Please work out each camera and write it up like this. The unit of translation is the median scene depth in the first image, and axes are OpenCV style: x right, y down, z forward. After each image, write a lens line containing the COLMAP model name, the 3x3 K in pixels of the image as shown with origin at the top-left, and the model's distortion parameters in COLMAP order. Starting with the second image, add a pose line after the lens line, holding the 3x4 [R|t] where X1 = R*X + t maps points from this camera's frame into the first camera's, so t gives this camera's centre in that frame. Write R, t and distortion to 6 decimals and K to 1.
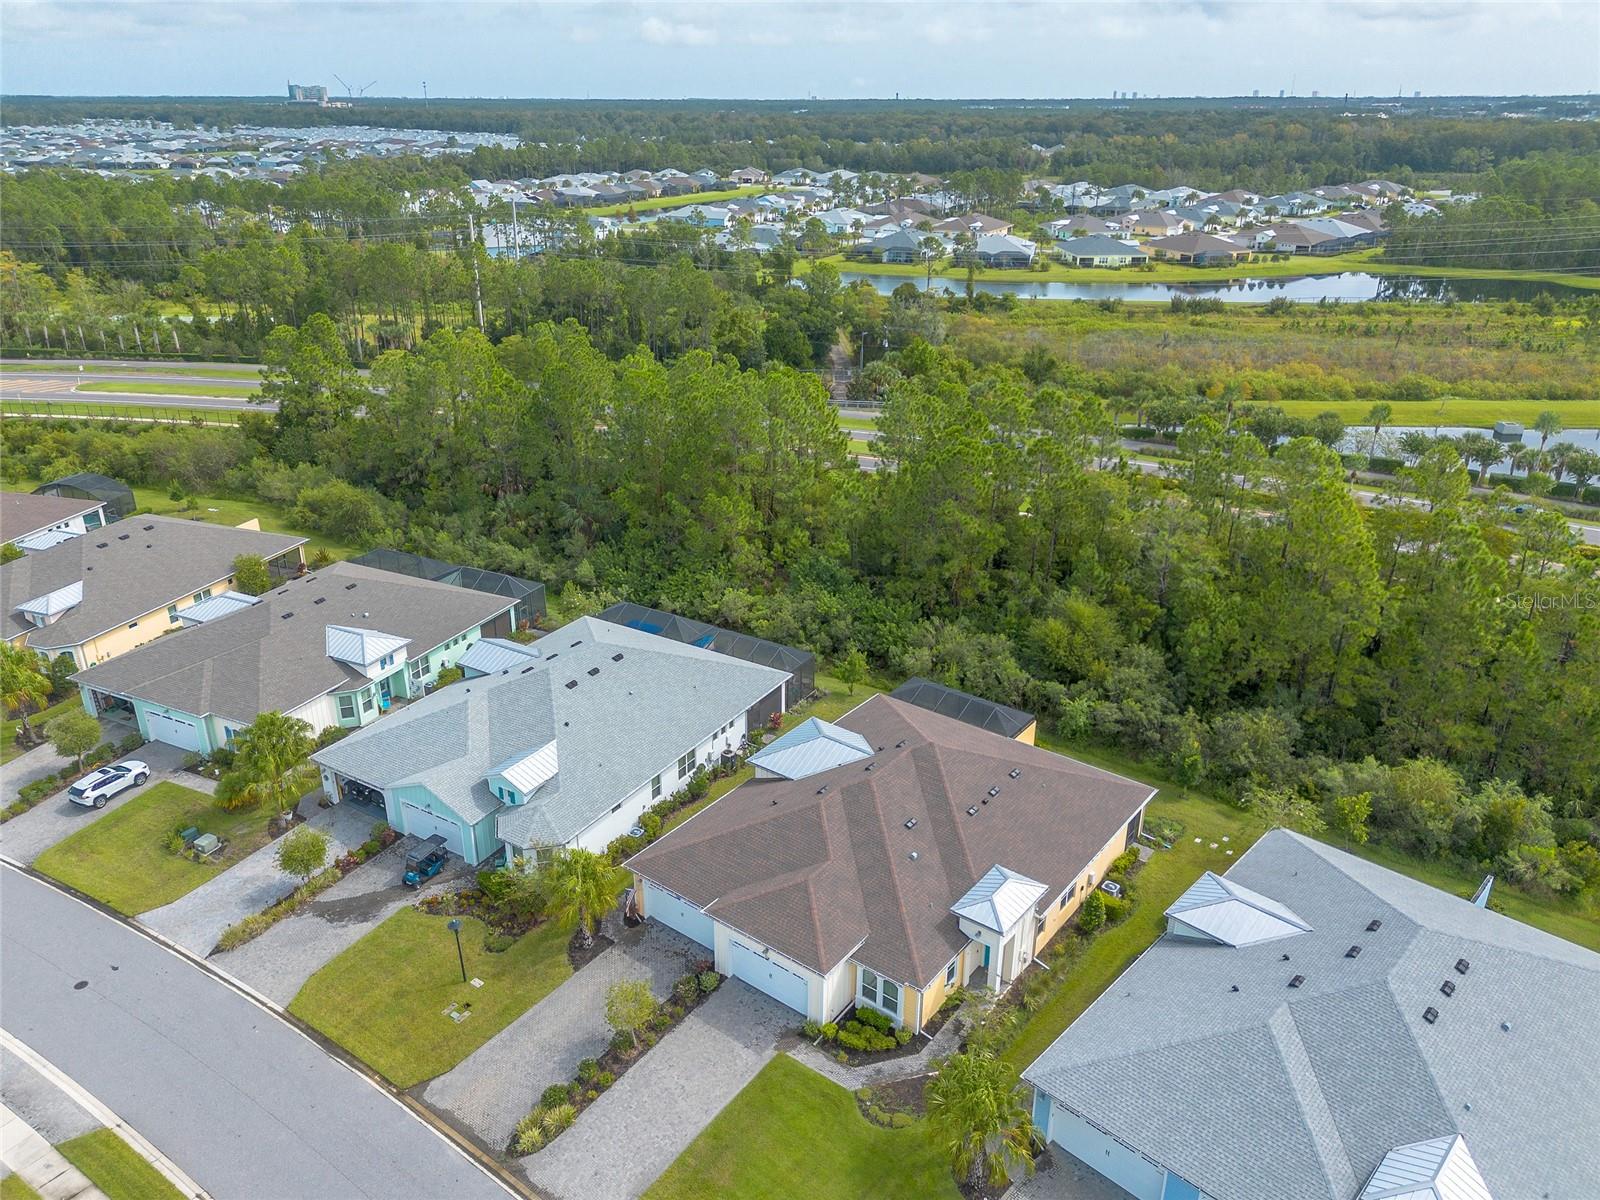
lens RADIAL K [[1165.3, 0, 776.2], [0, 1165.3, 607.3], [0, 0, 1]] dist [0.030044, -0.004979]
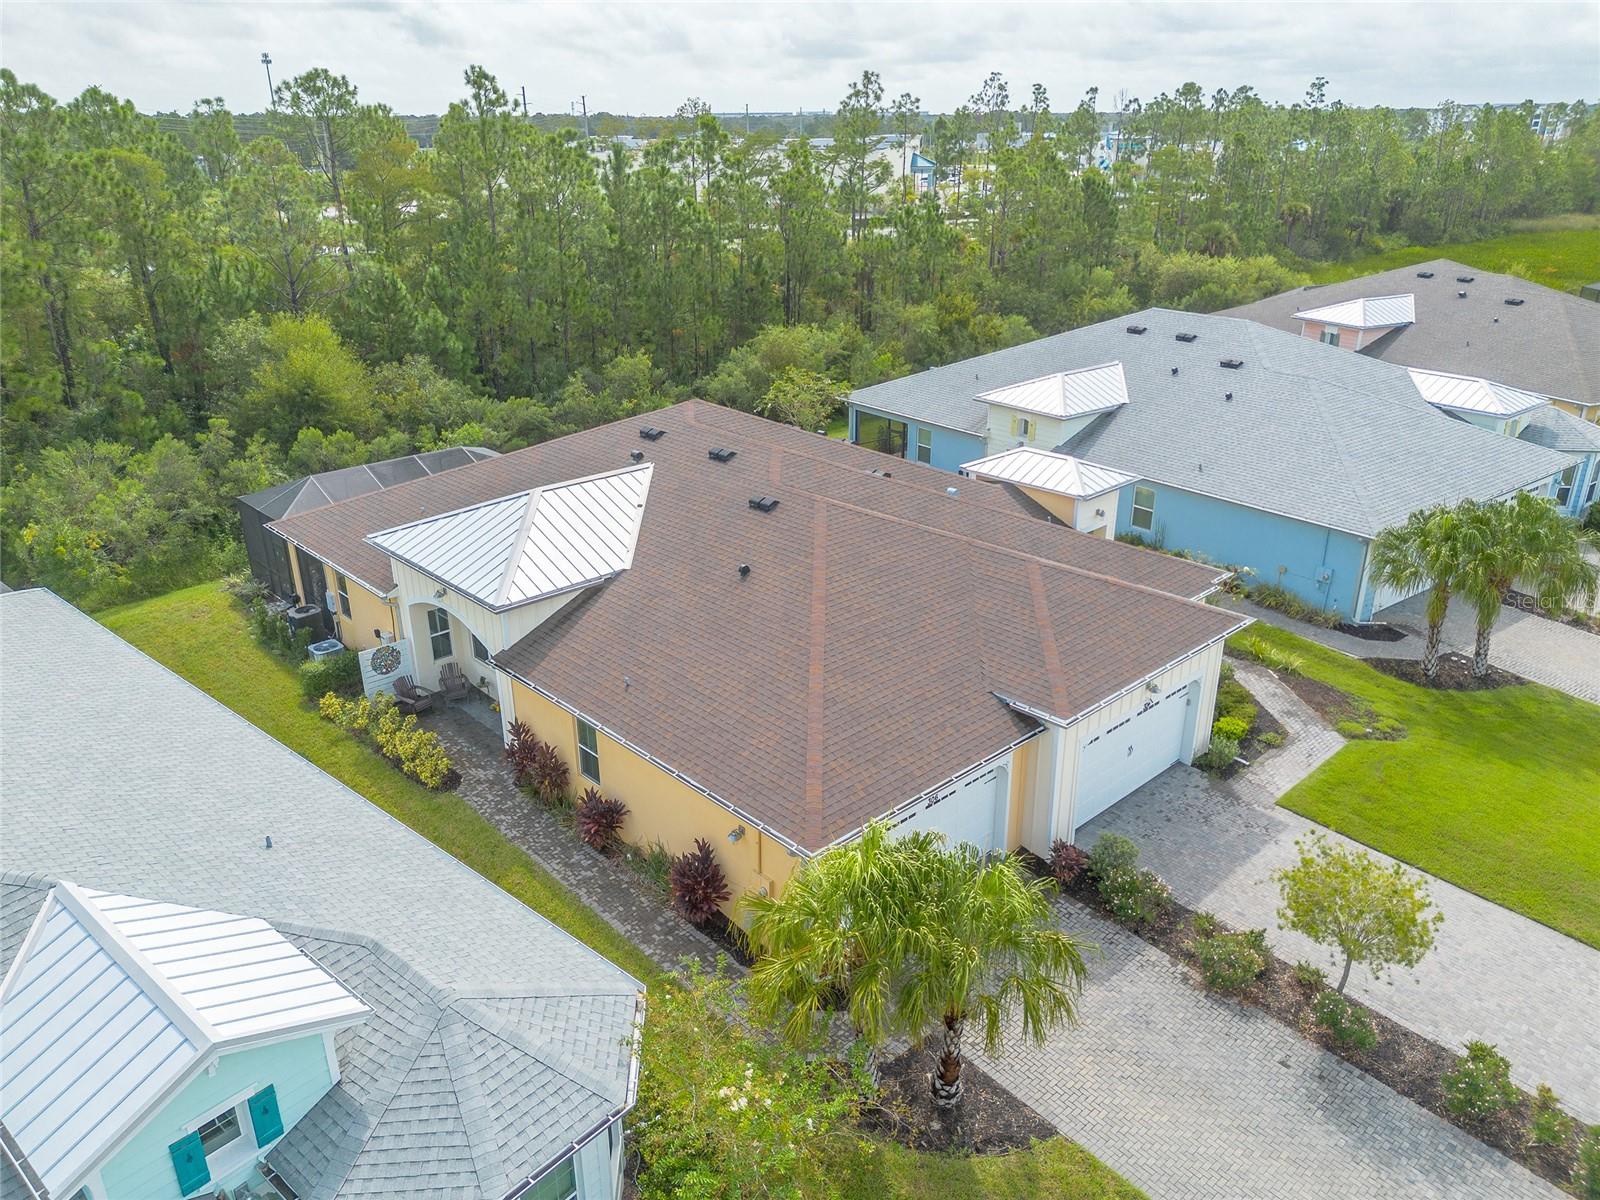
lens RADIAL K [[1159.8, 0, 800.0], [0, 1159.8, 600.0], [0, 0, 1]] dist [0.026145, -0.002255]
pose [[0.151102, -0.378152, 0.913329, -0.404454], [0.401152, 0.867896, 0.292974, 0.066214], [-0.903463, 0.322115, 0.282837, 0.904771]]
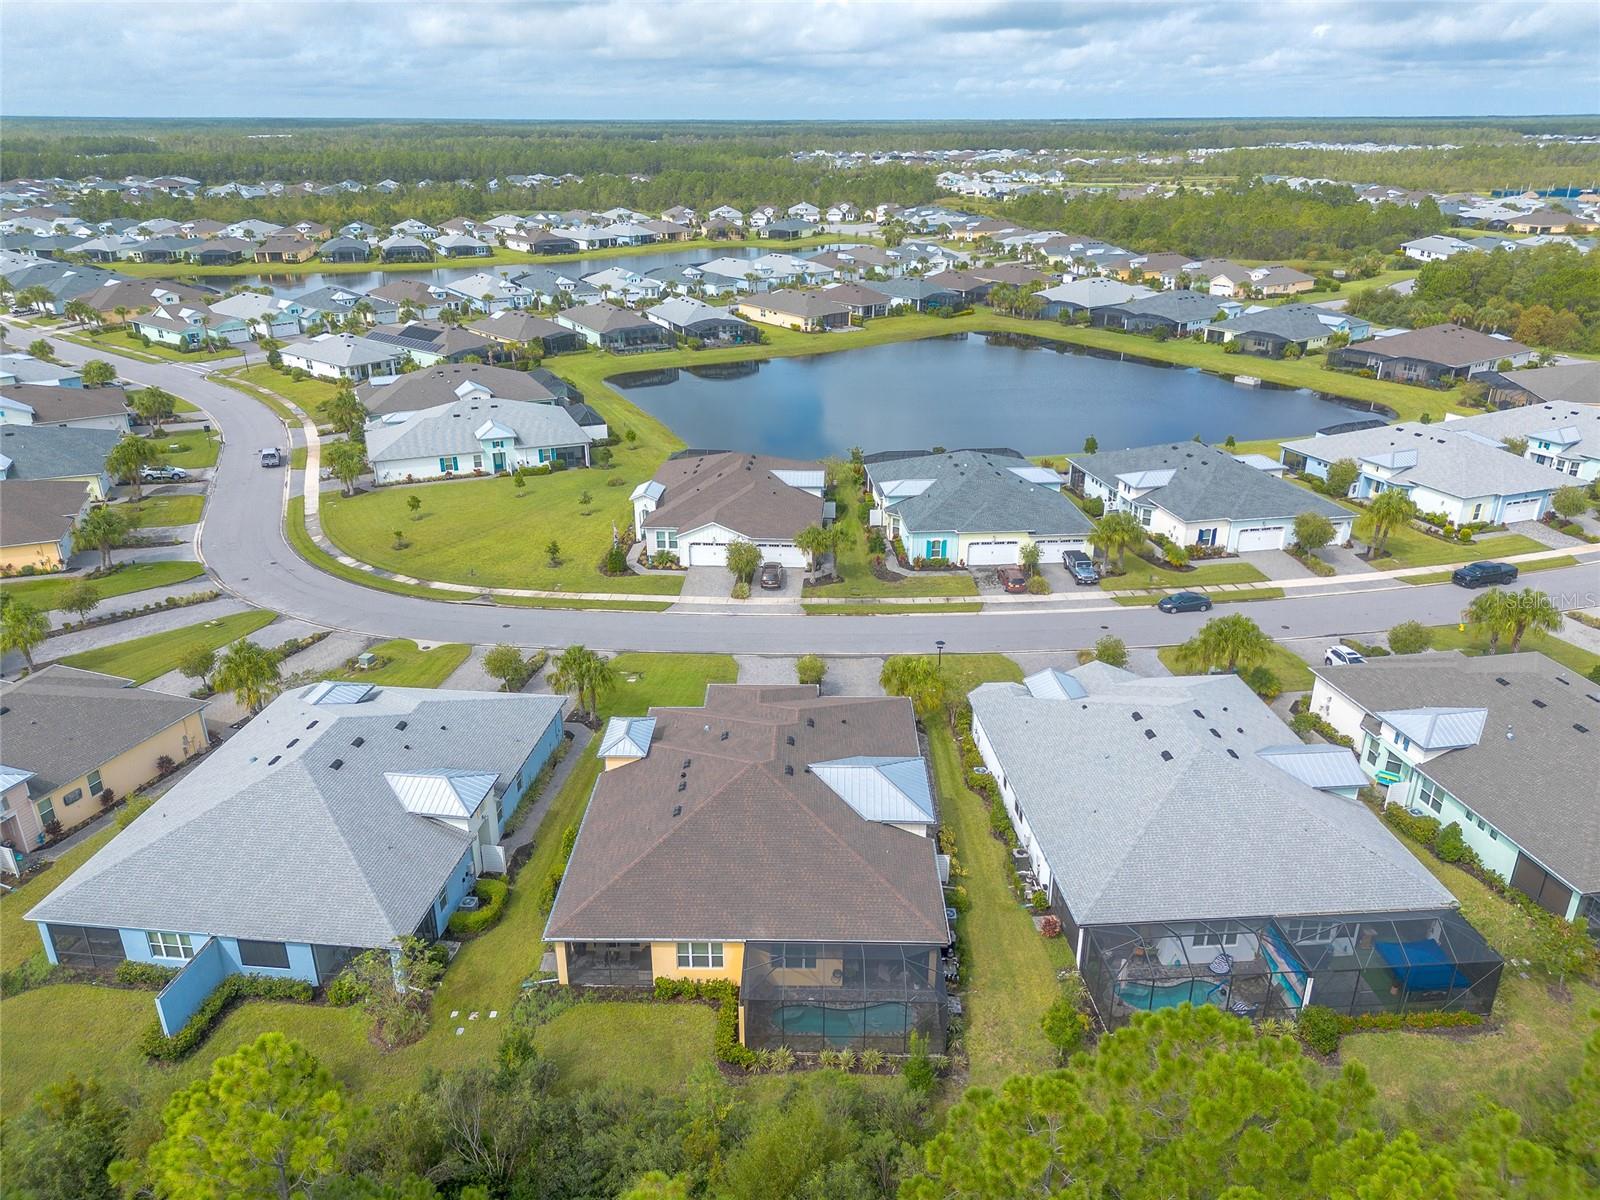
lens RADIAL K [[1131.9, 0, 798.1], [0, 1131.9, 598.5], [0, 0, 1]] dist [0.062014, -0.053979]
pose [[-0.797427, 0.236038, -0.555335, 0.645087], [-0.238879, 0.721645, 0.649742, -0.650895], [0.554118, 0.650780, -0.519075, 1.535019]]
